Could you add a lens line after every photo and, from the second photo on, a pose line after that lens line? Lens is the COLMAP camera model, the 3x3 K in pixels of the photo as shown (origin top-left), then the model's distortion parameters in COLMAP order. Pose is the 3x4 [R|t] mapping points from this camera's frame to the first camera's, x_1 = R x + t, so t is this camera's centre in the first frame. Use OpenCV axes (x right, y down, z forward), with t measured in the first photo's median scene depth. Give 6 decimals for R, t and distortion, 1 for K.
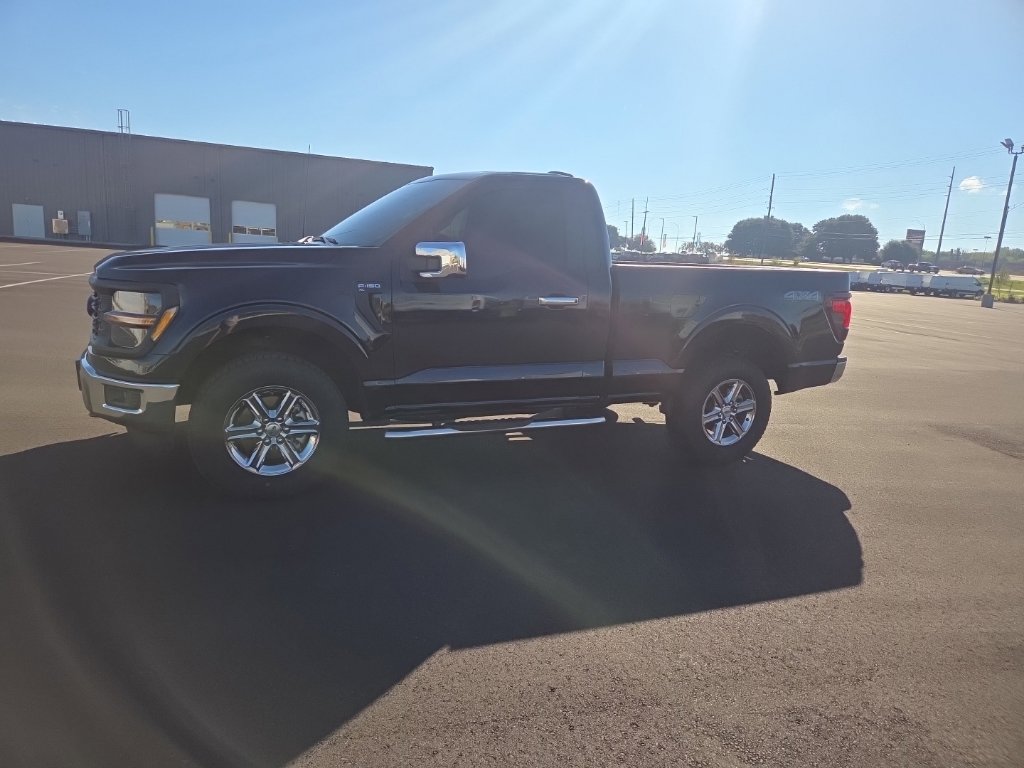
lens RADIAL K [[687.4, 0, 502.1], [0, 687.4, 397.2], [0, 0, 1]] dist [0.076991, -0.064179]
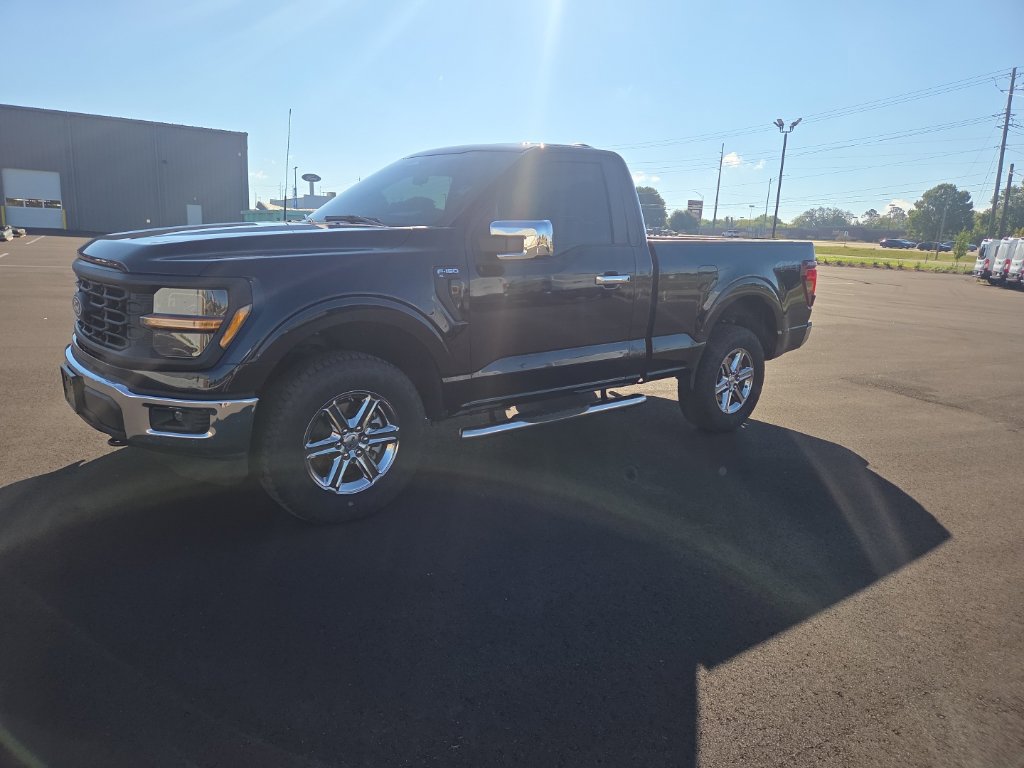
lens RADIAL K [[685.7, 0, 494.7], [0, 685.7, 390.5], [0, 0, 1]] dist [0.075712, -0.063754]
pose [[0.964917, -0.074666, 0.251713, -0.363816], [0.066657, 0.996965, 0.040208, -0.038419], [-0.253952, -0.022019, 0.966966, 0.119763]]
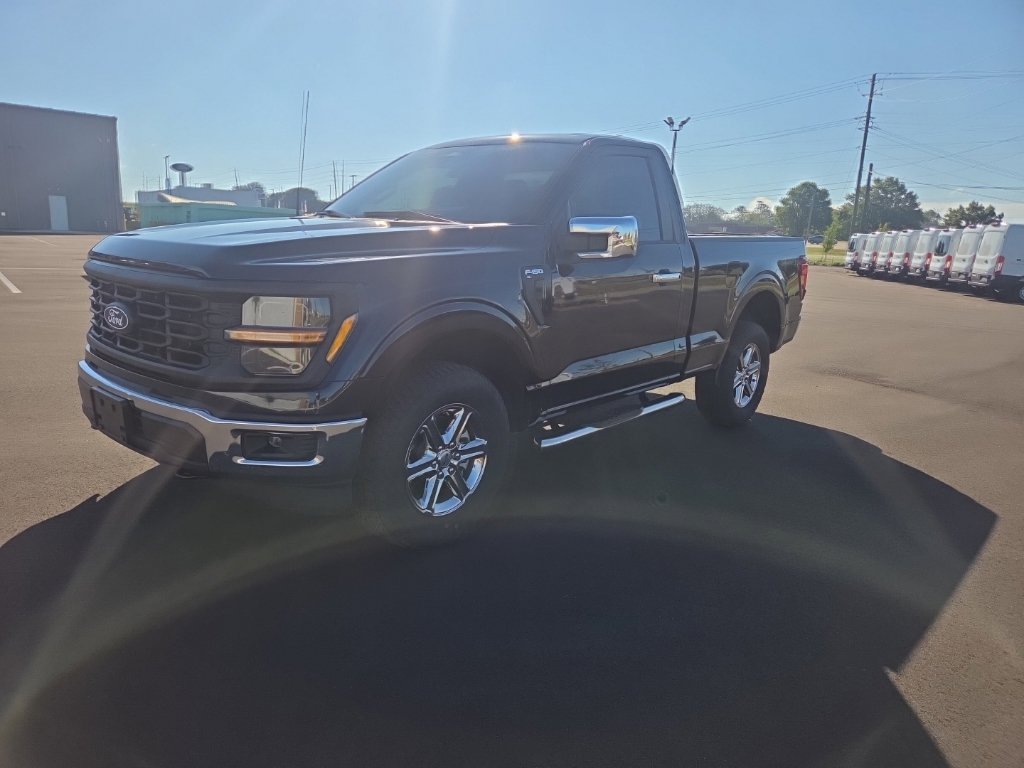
lens RADIAL K [[684.2, 0, 498.6], [0, 684.2, 409.7], [0, 0, 1]] dist [0.073949, -0.065246]
pose [[0.909277, -0.123866, 0.397331, -0.572592], [0.097281, 0.991494, 0.086470, -0.070419], [-0.404662, -0.039973, 0.913592, 0.248490]]
